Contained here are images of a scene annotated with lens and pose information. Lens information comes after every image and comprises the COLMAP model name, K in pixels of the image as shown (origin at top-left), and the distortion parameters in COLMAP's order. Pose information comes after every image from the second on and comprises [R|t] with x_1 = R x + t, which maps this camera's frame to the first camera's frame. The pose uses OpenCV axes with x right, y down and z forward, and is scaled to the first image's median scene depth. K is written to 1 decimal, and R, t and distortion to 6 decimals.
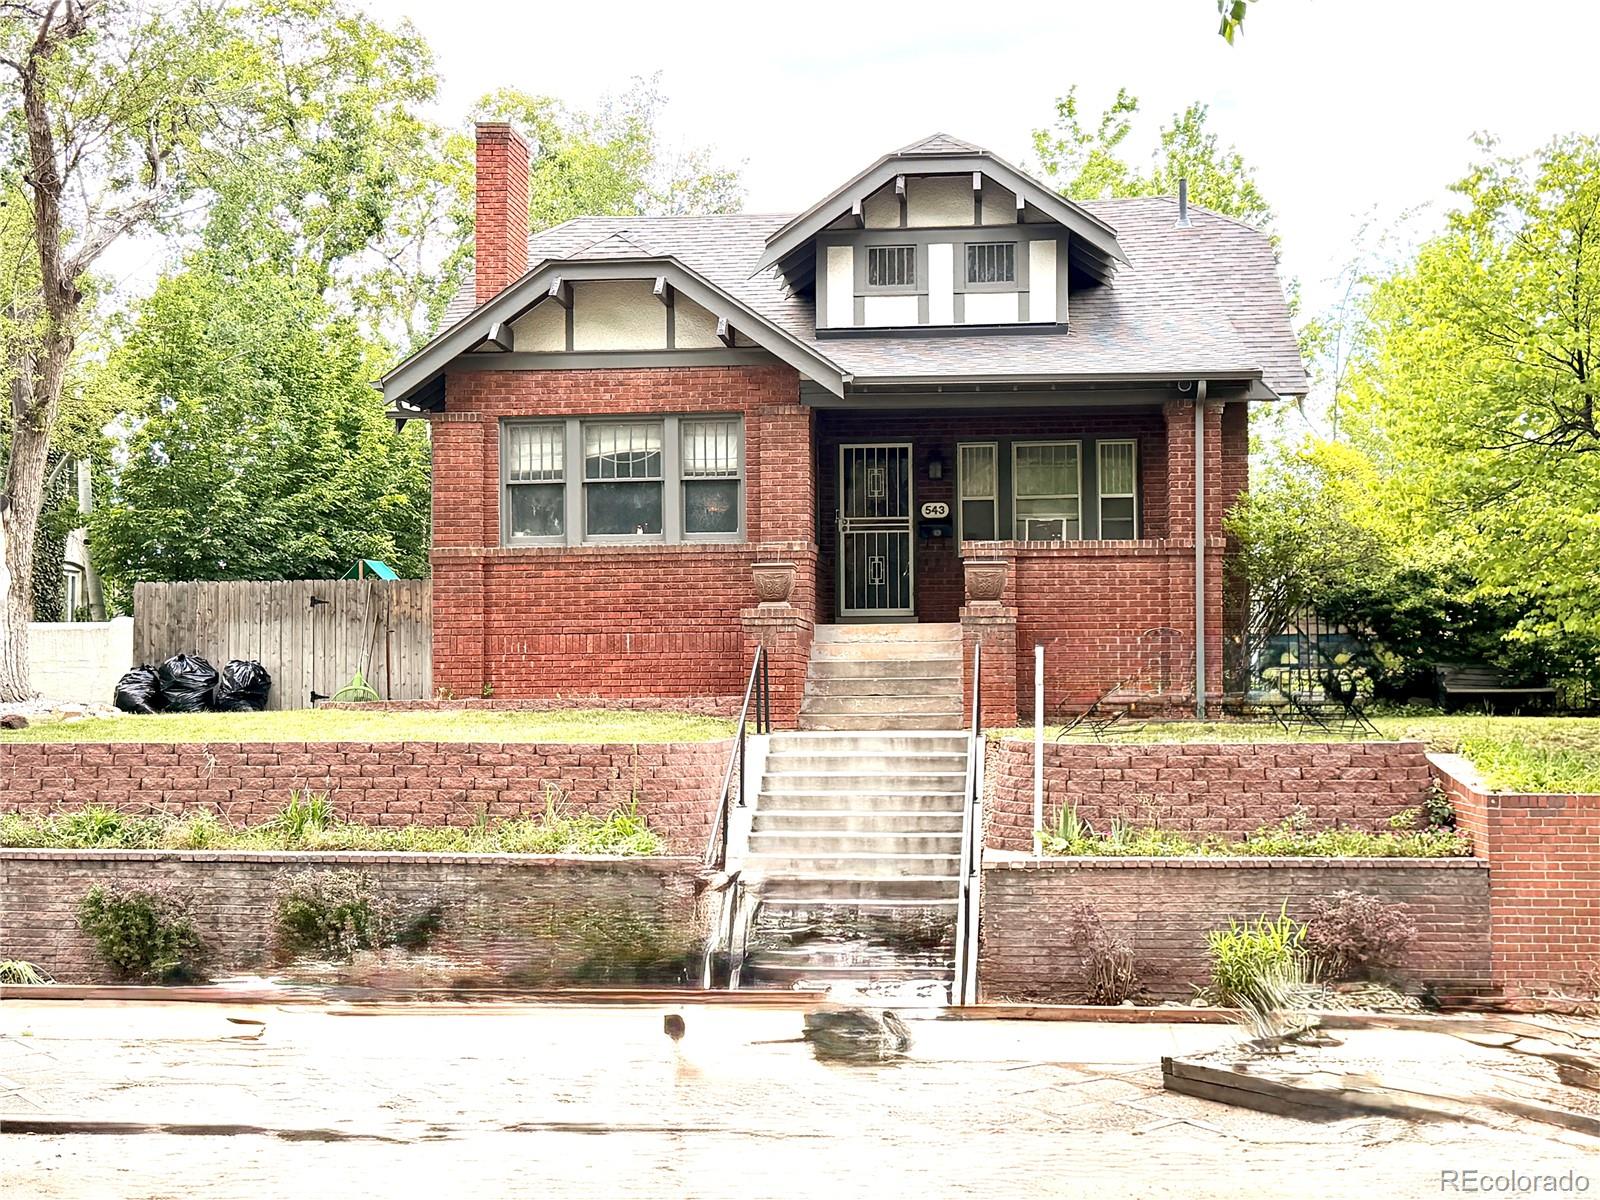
lens RADIAL K [[2156.7, 0, 806.2], [0, 2156.7, 605.8], [0, 0, 1]] dist [0.116078, 0.000000]
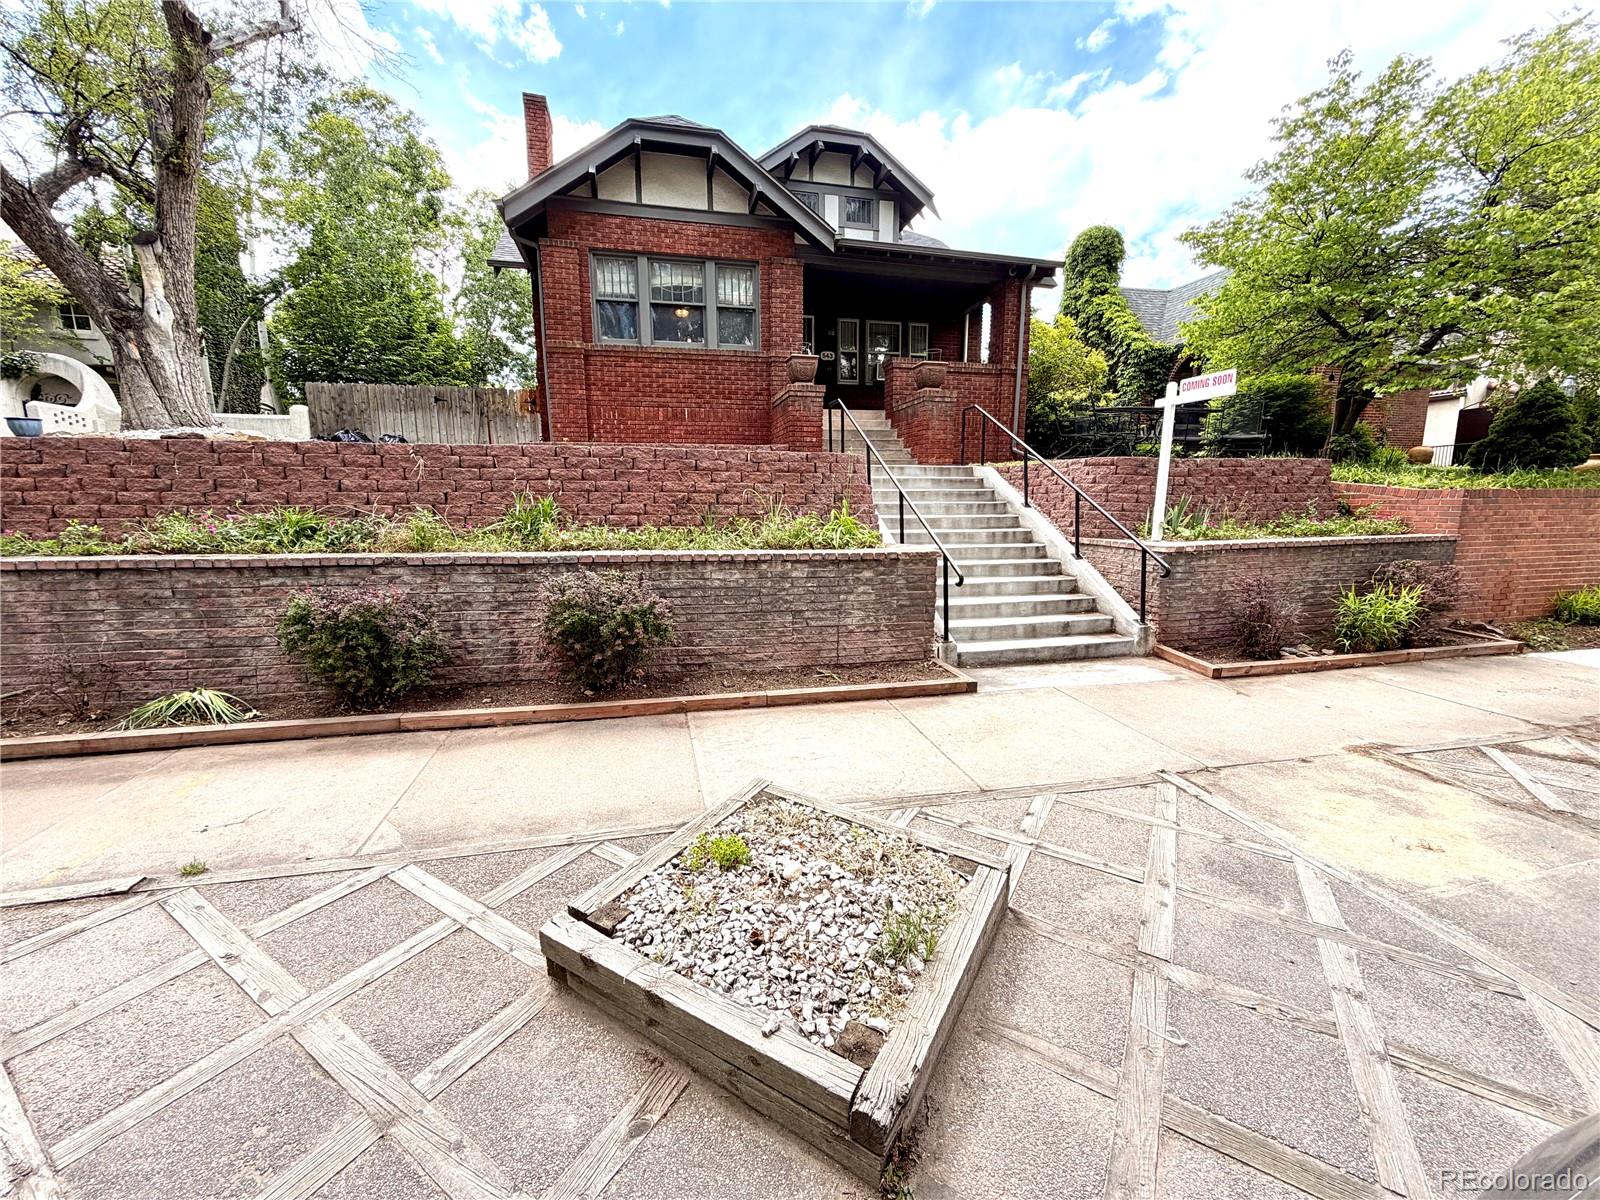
lens RADIAL K [[637.0, 0, 793.7], [0, 637.0, 600.8], [0, 0, 1]] dist [-0.000272, 0.000656]
pose [[0.941501, -0.051617, 0.333035, -0.170183], [-0.014524, 0.981069, 0.193114, 0.059388], [-0.336698, -0.186654, 0.922927, 0.531071]]
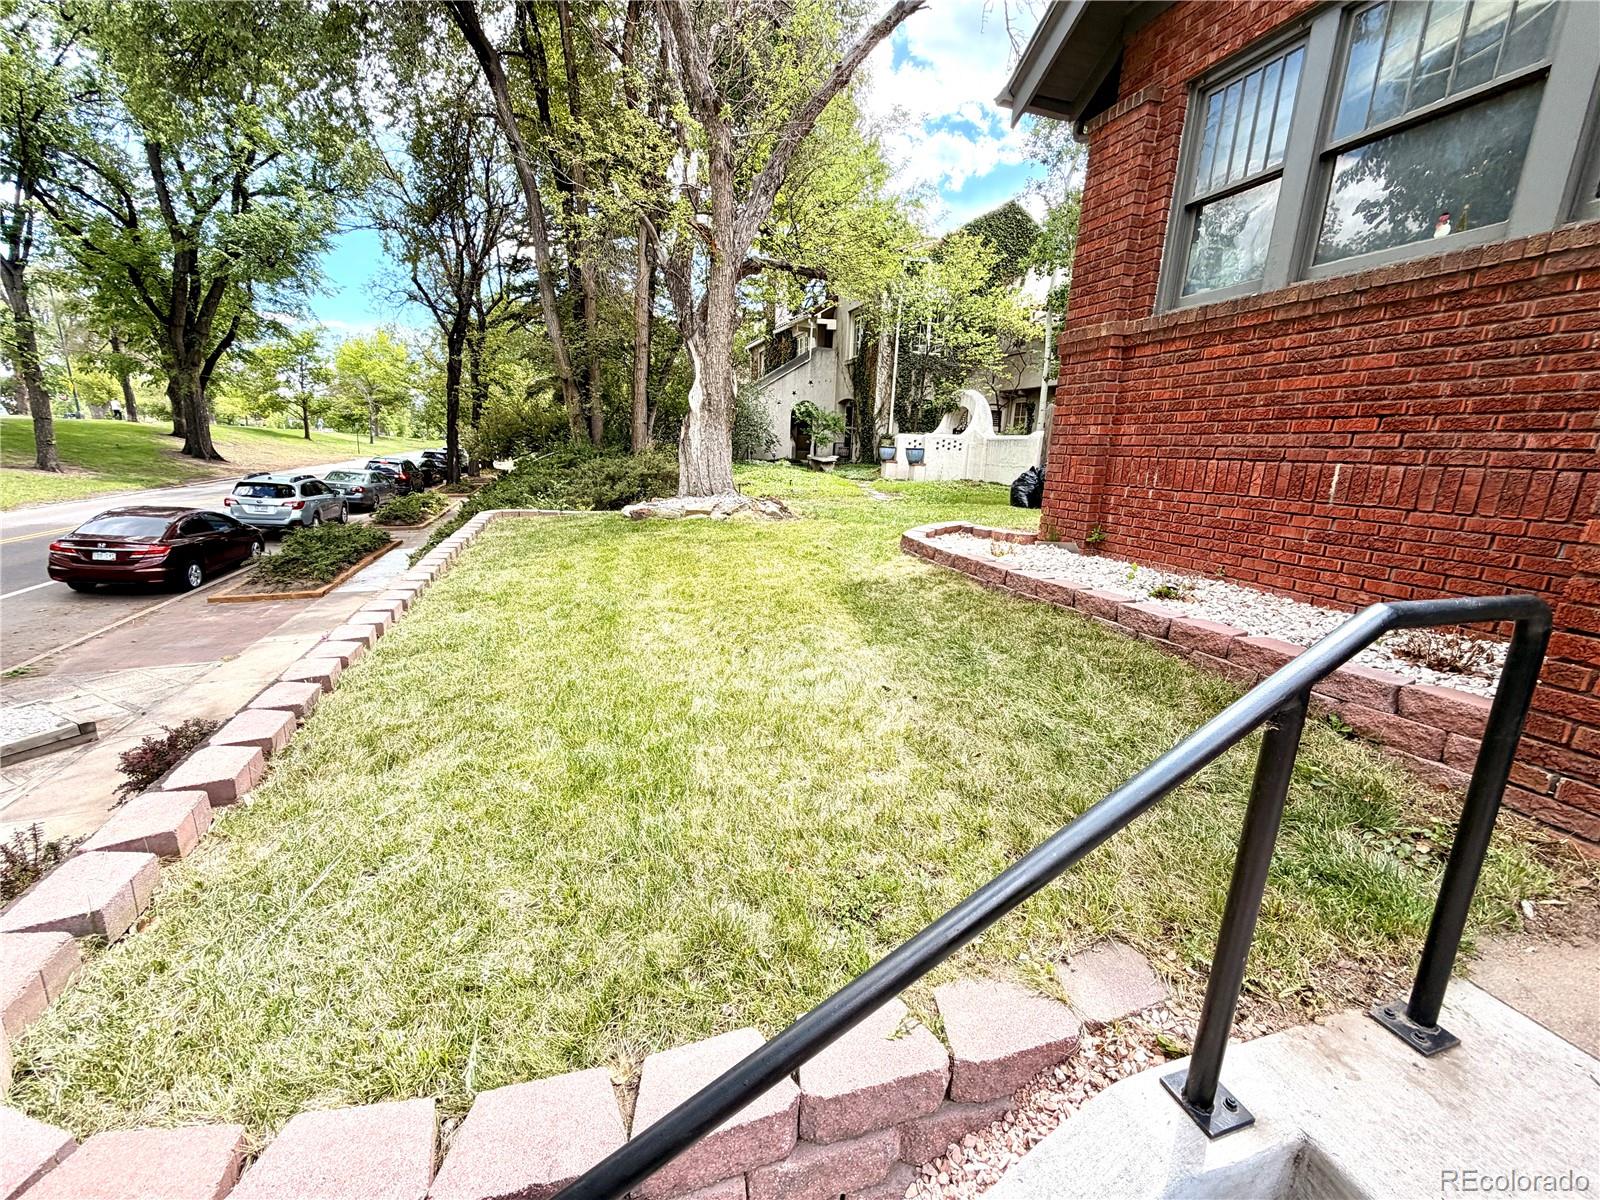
lens RADIAL K [[637.0, 0, 793.1], [0, 637.0, 600.9], [0, 0, 1]] dist [-0.000272, 0.000656]
pose [[0.417983, 0.237539, -0.876850, 0.000288], [-0.003640, 0.965640, 0.259858, 0.005708], [0.908448, -0.105424, 0.404486, 0.830055]]
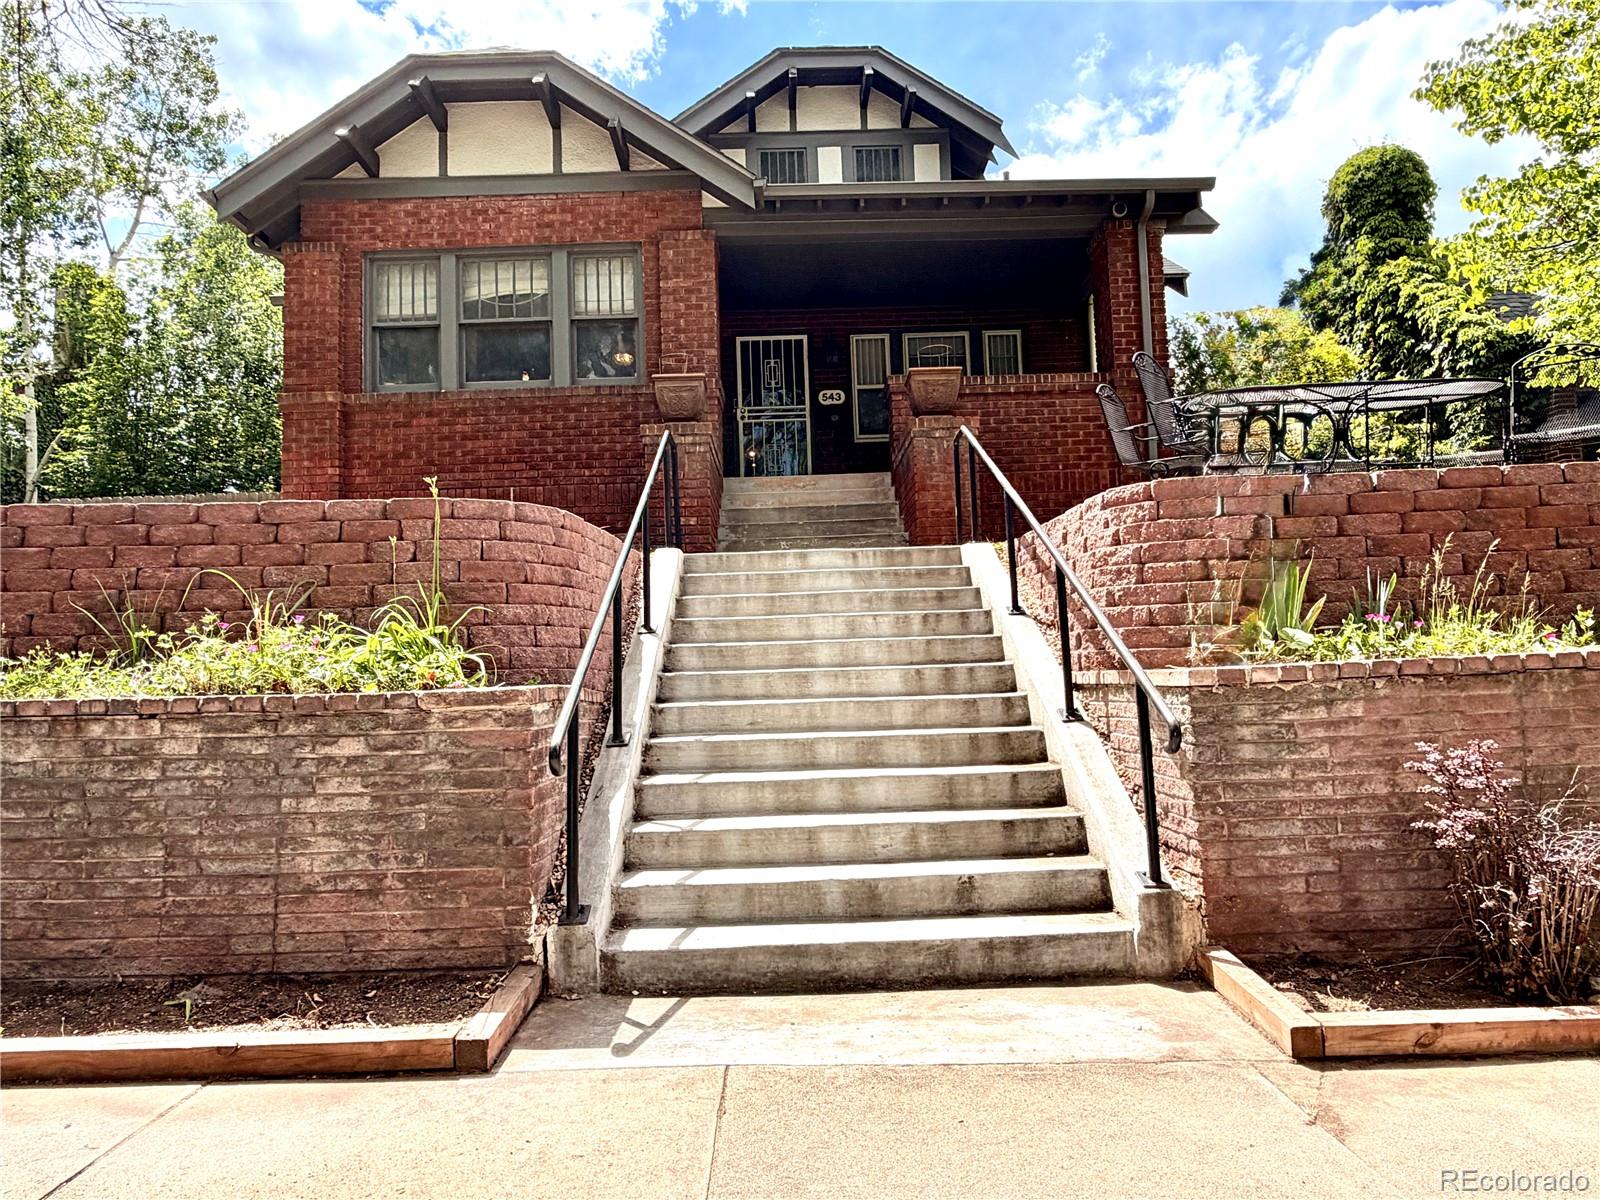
lens RADIAL K [[1036.3, 0, 797.6], [0, 1036.3, 600.5], [0, 0, 1]] dist [-0.000547, 0.000482]
pose [[0.992739, -0.017216, 0.119048, -0.018092], [0.022578, 0.998784, -0.043833, 0.080462], [-0.118148, 0.046203, 0.991921, 0.573381]]
